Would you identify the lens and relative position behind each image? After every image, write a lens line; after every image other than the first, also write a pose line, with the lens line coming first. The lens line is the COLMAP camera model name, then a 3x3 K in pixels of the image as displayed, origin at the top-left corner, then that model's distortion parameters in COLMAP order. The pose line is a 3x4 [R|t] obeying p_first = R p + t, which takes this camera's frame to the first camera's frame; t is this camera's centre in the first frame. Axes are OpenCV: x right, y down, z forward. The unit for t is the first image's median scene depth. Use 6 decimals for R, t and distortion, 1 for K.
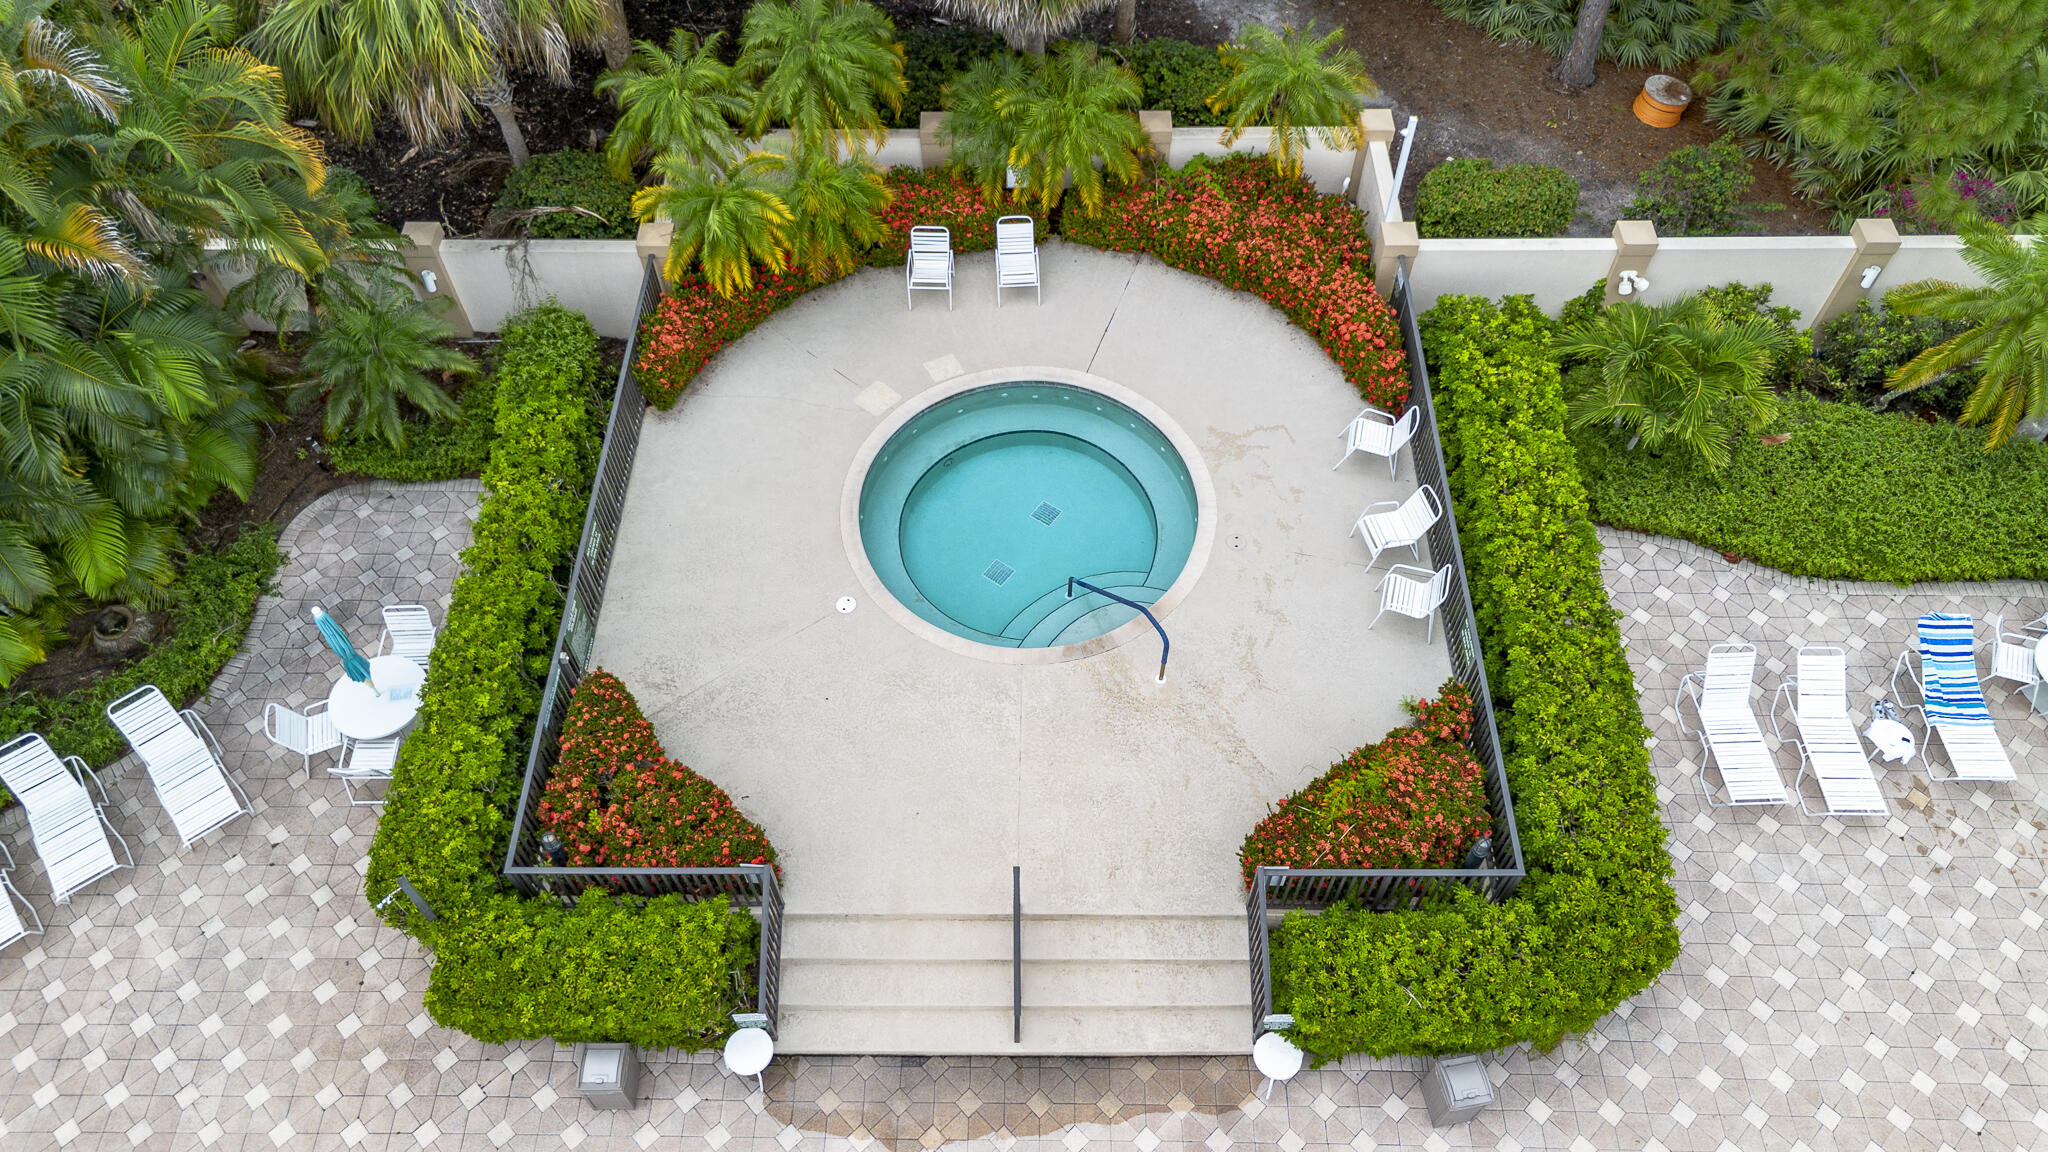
lens RADIAL K [[1444.3, 0, 1024.0], [0, 1444.3, 576.0], [0, 0, 1]] dist [0.046000, -0.044914]
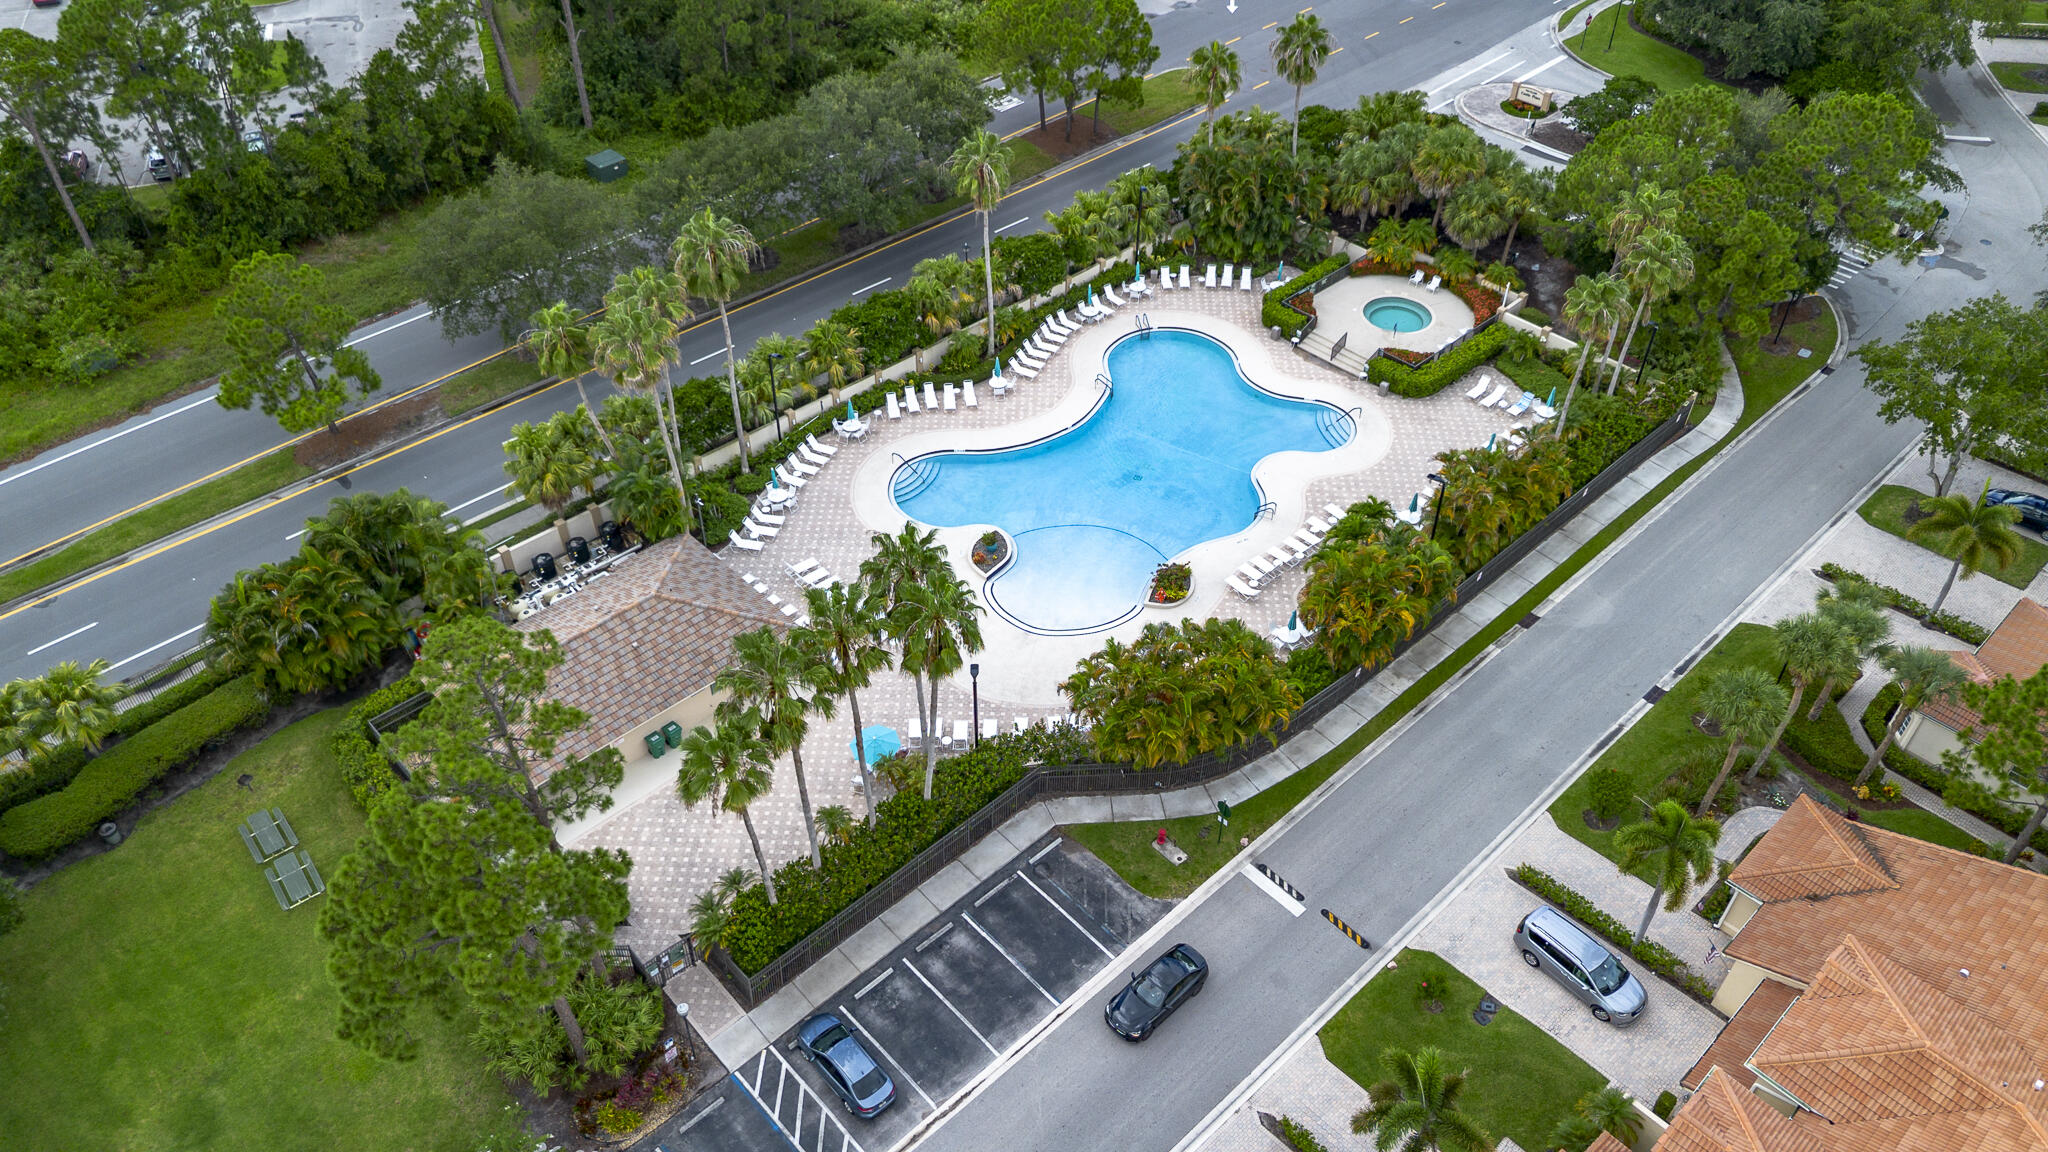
lens RADIAL K [[1444.3, 0, 1024.0], [0, 1444.3, 576.0], [0, 0, 1]] dist [0.046000, -0.044914]
pose [[0.693081, 0.499009, -0.520221, 2.433810], [-0.592237, 0.805599, -0.016277, 1.710170], [0.410967, 0.319375, 0.853877, -3.973550]]
